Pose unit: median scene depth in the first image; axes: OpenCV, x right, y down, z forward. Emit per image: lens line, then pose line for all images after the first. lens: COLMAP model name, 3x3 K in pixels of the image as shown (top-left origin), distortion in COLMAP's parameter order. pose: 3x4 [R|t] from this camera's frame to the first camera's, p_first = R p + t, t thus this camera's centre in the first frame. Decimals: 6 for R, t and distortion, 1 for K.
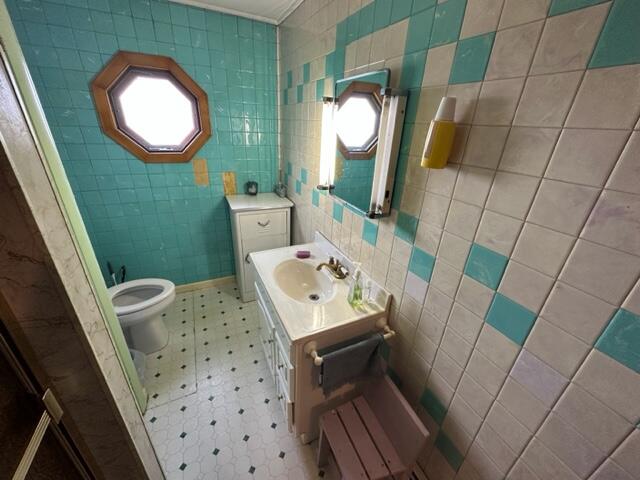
lens RADIAL K [[255.3, 0, 320.0], [0, 255.3, 240.0], [0, 0, 1]] dist [-0.000605, 0.000007]
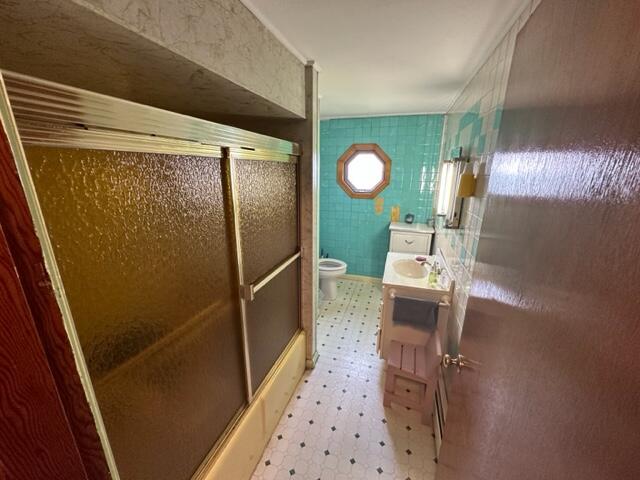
lens RADIAL K [[255.3, 0, 320.0], [0, 255.3, 240.0], [0, 0, 1]] dist [-0.000605, 0.000007]
pose [[0.727171, 0.138396, -0.672361, 0.402510], [-0.256860, 0.963170, -0.079544, 0.180468], [0.636589, 0.230544, 0.735937, -0.397329]]
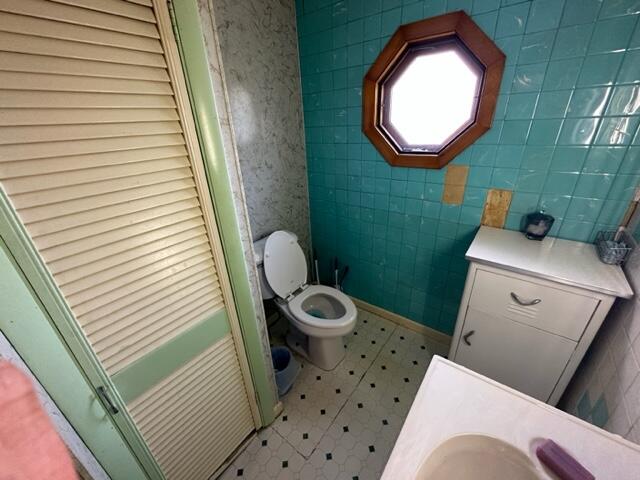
lens RADIAL K [[255.3, 0, 320.0], [0, 255.3, 240.0], [0, 0, 1]] dist [-0.000605, 0.000007]
pose [[0.443779, 0.314659, -0.839077, -0.014220], [-0.305811, 0.933296, 0.188251, -0.159454], [0.842342, 0.173057, 0.510403, 0.412043]]
